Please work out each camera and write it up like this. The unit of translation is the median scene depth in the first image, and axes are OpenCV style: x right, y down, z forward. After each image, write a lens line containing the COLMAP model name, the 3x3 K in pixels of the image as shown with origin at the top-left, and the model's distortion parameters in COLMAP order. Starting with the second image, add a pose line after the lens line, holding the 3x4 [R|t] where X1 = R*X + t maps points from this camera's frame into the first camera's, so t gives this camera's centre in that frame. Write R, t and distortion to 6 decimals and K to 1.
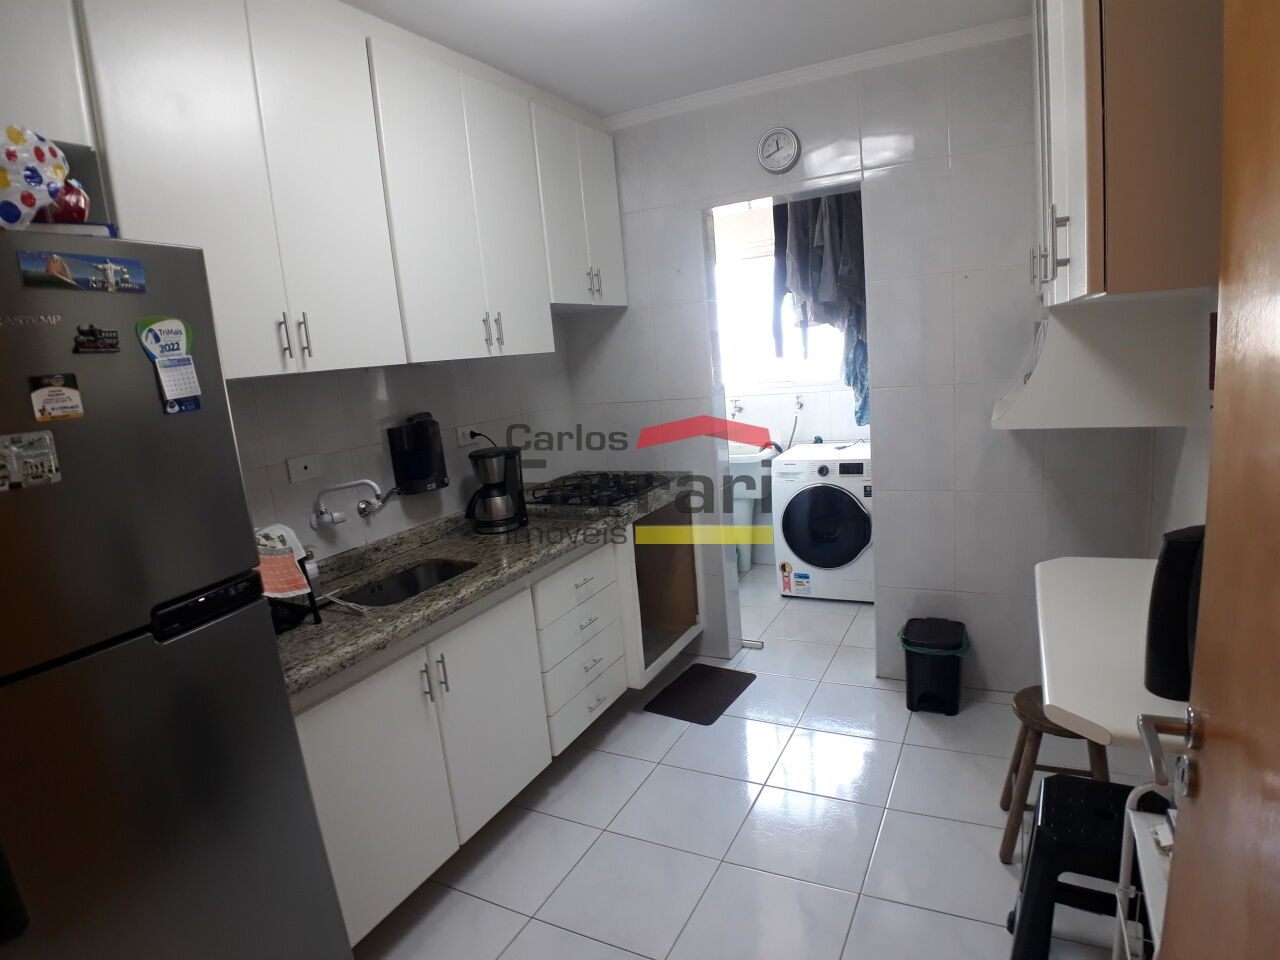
lens RADIAL K [[735.3, 0, 640.0], [0, 735.3, 480.0], [0, 0, 1]] dist [-0.035730, -0.004761]
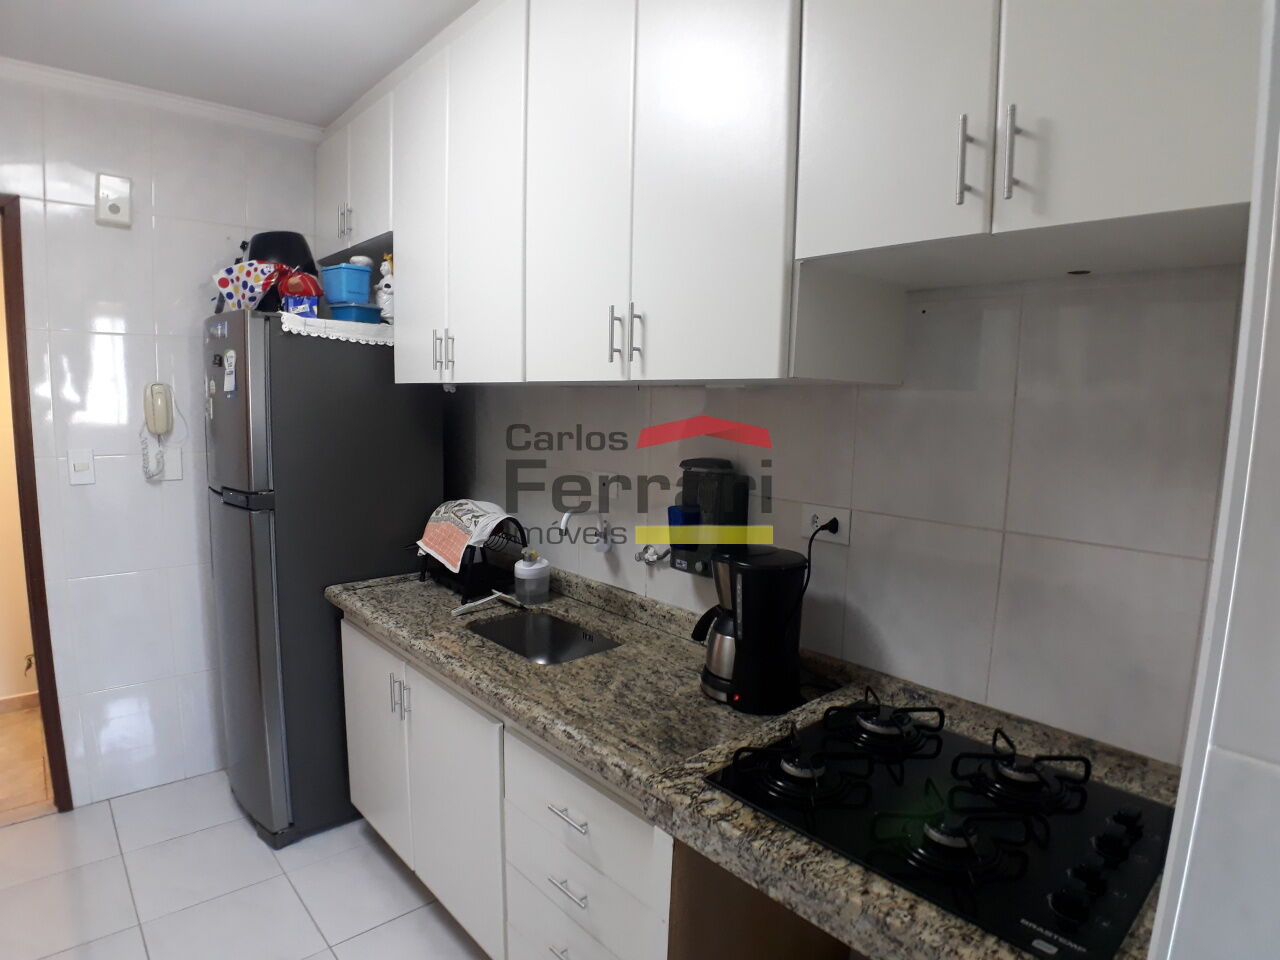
lens RADIAL K [[735.3, 0, 640.0], [0, 735.3, 480.0], [0, 0, 1]] dist [-0.035730, -0.004761]
pose [[-0.371432, 0.186210, -0.909596, 0.367836], [-0.144765, 0.956085, 0.254842, -0.256743], [0.917105, 0.226334, -0.328164, 1.289350]]
